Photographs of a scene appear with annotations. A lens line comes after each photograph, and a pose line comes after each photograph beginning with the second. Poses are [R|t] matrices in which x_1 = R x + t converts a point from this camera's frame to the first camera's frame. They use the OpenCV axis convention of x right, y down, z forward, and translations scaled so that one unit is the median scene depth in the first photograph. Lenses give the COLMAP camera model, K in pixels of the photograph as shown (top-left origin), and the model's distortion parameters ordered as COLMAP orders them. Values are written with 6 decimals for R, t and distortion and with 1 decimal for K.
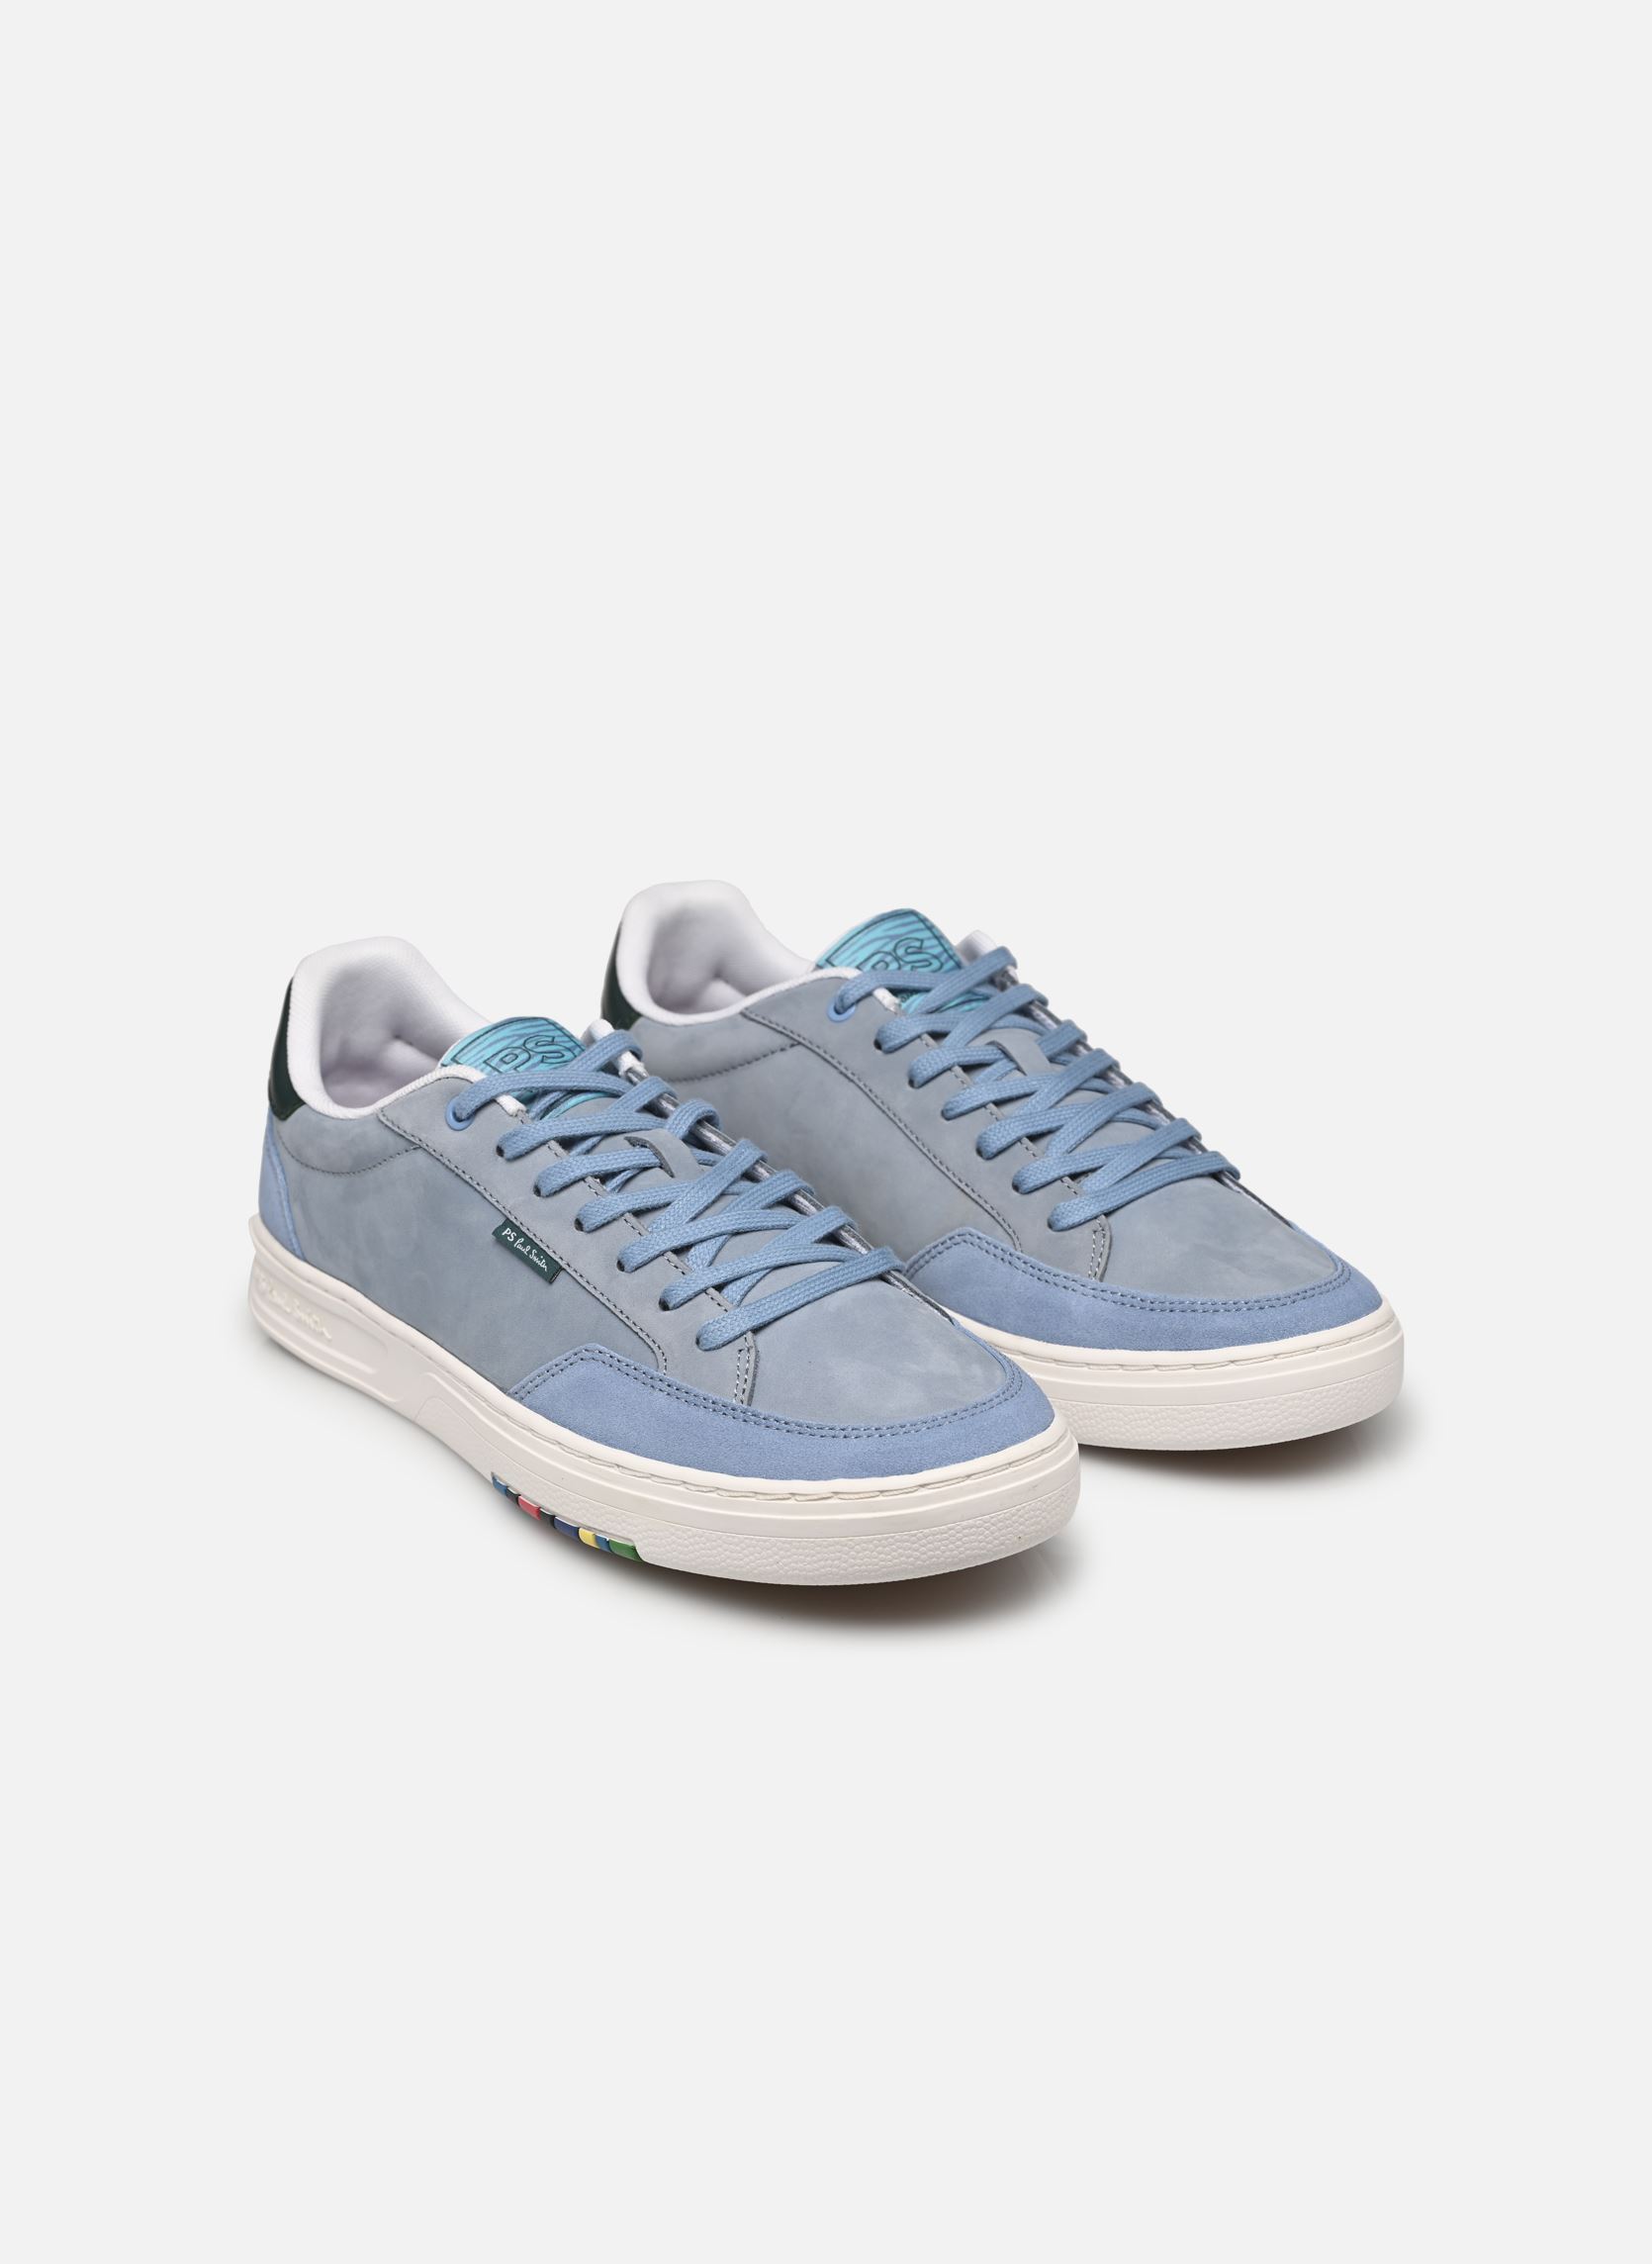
lens RADIAL K [[7417.5, 0, 832.5], [0, 7417.5, 1138.0], [0, 0, 1]] dist [0.199415, 0.000000]
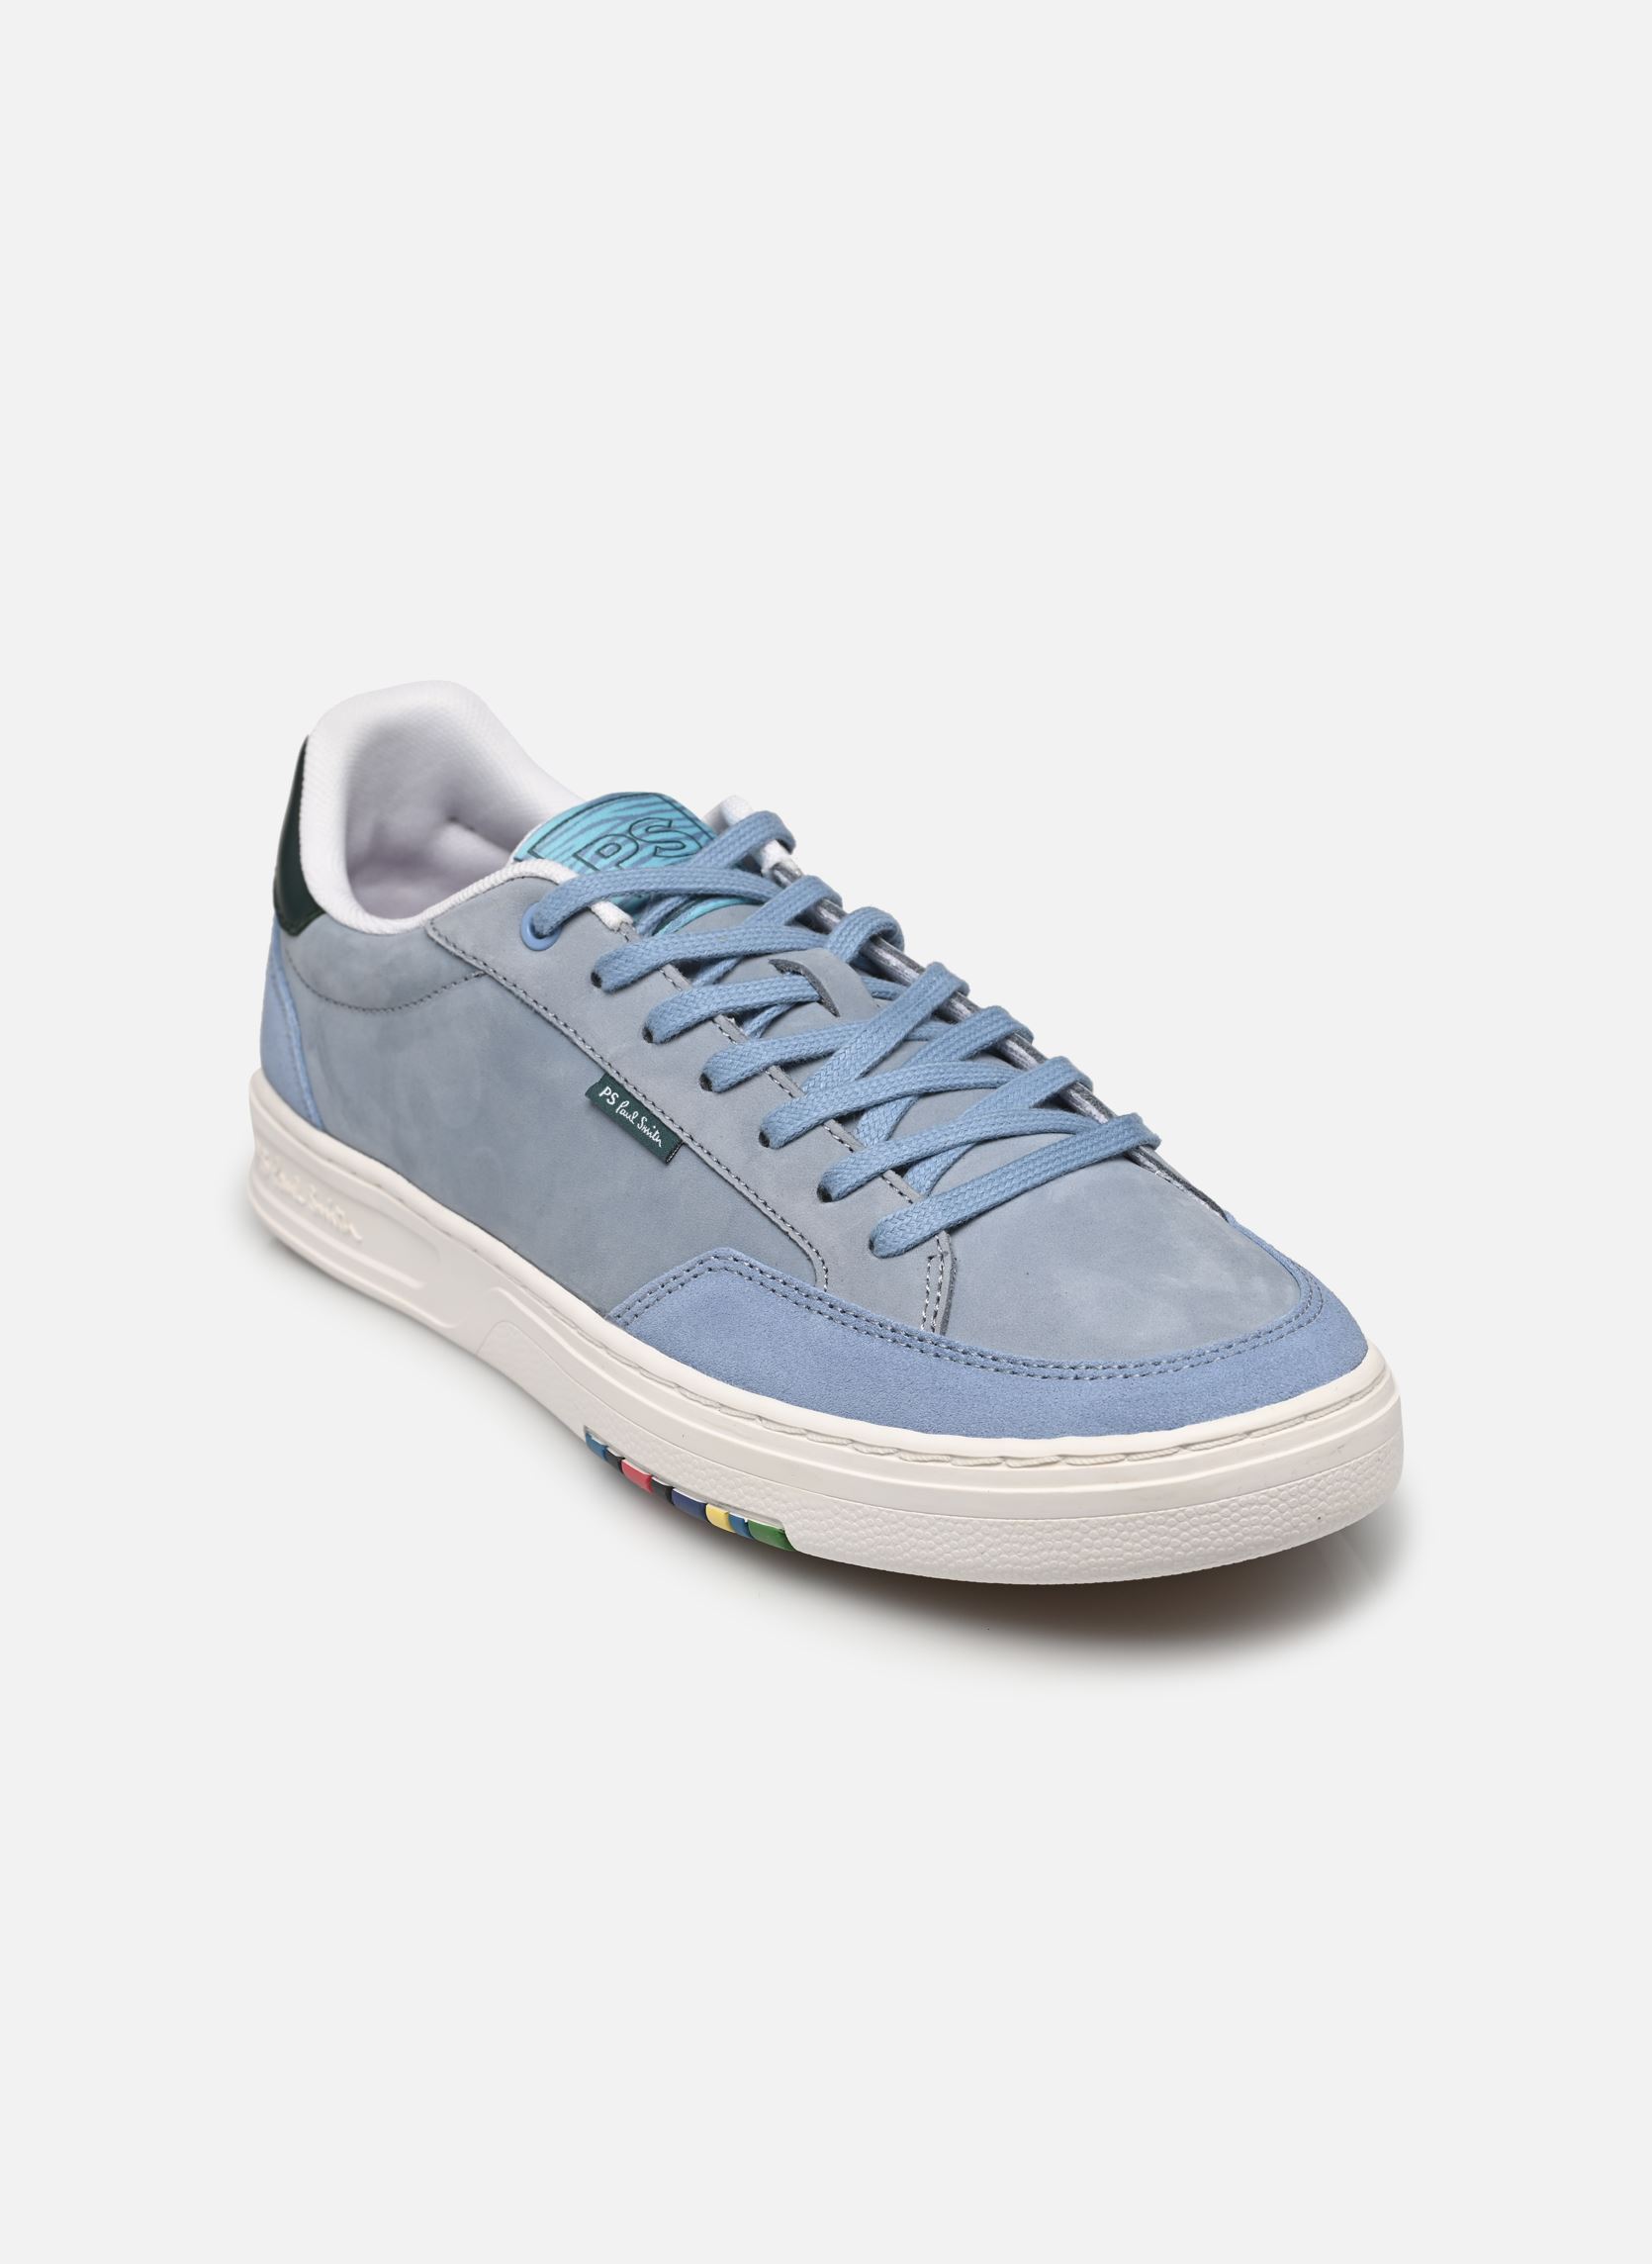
lens RADIAL K [[7417.5, 0, 819.4], [0, 7417.5, 1128.9], [0, 0, 1]] dist [0.199415, 0.000000]
pose [[0.999995, 0.001172, -0.002861, -0.021144], [-0.001131, 0.999896, 0.014363, 0.005897], [0.002877, -0.014359, 0.999893, 0.282223]]
